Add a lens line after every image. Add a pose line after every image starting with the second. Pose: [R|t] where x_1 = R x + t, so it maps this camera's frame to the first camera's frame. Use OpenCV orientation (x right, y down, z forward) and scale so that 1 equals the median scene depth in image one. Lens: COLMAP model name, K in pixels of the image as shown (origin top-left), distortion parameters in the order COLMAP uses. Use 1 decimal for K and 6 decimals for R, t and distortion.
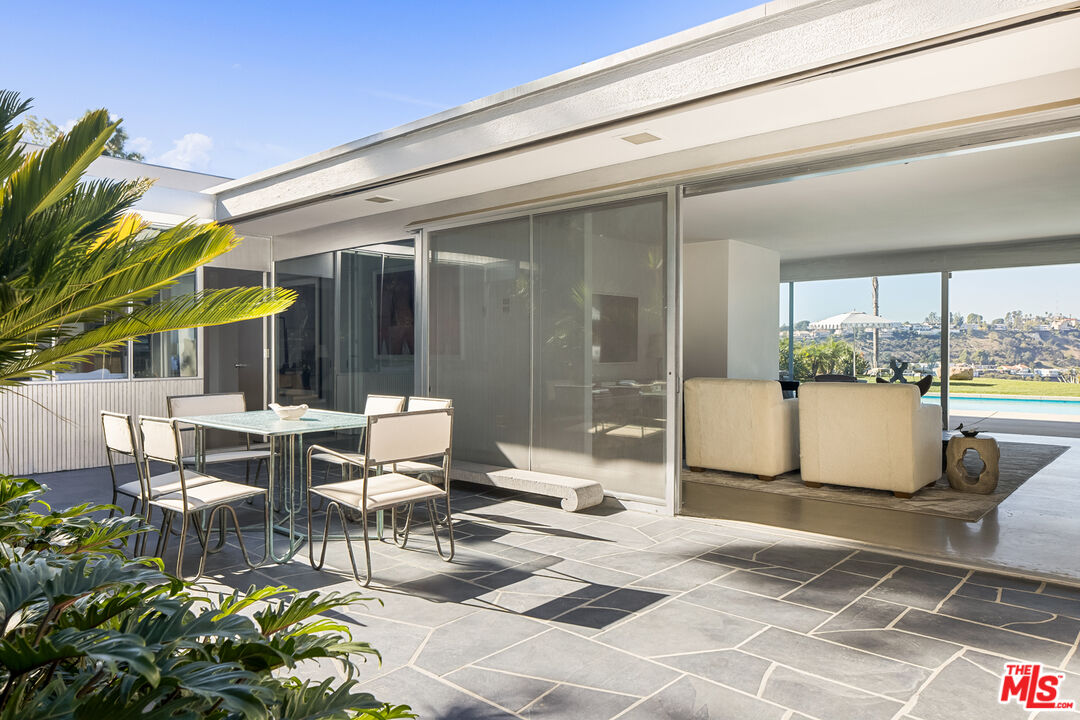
lens RADIAL K [[732.7, 0, 539.3], [0, 732.7, 356.8], [0, 0, 1]] dist [0.010464, -0.005907]
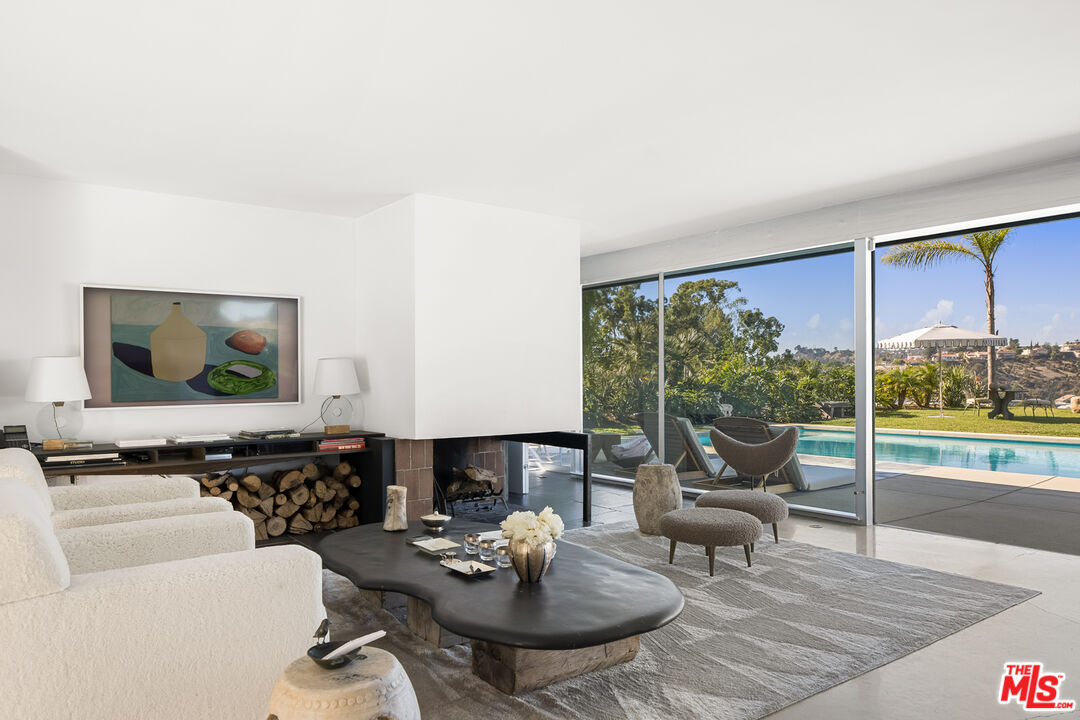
lens RADIAL K [[732.7, 0, 535.3], [0, 732.7, 367.6], [0, 0, 1]] dist [0.010464, -0.005907]
pose [[0.979047, -0.007589, -0.203493, 0.147677], [0.003671, 0.999801, -0.019625, -0.003010], [0.203601, 0.018467, 0.978880, 0.142409]]
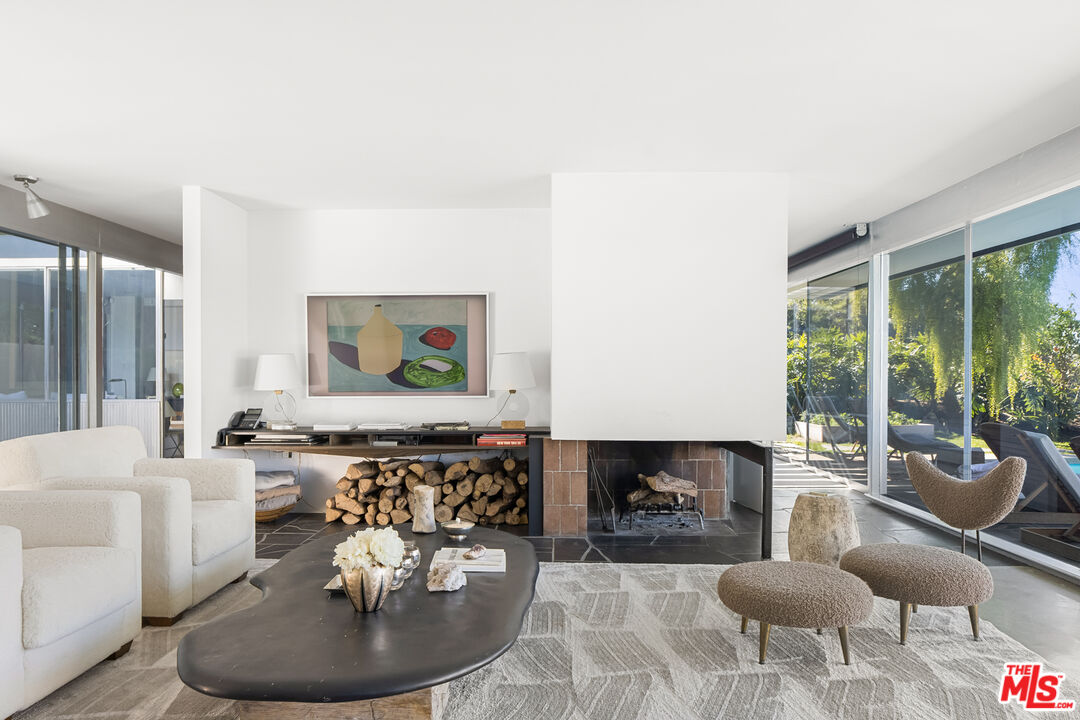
lens RADIAL K [[732.7, 0, 538.6], [0, 732.7, 369.3], [0, 0, 1]] dist [0.010464, -0.005907]
pose [[0.649224, -0.001680, -0.760595, 1.782279], [-0.005781, 0.999958, -0.007143, -0.024253], [0.760575, 0.009035, 0.649187, 1.782757]]
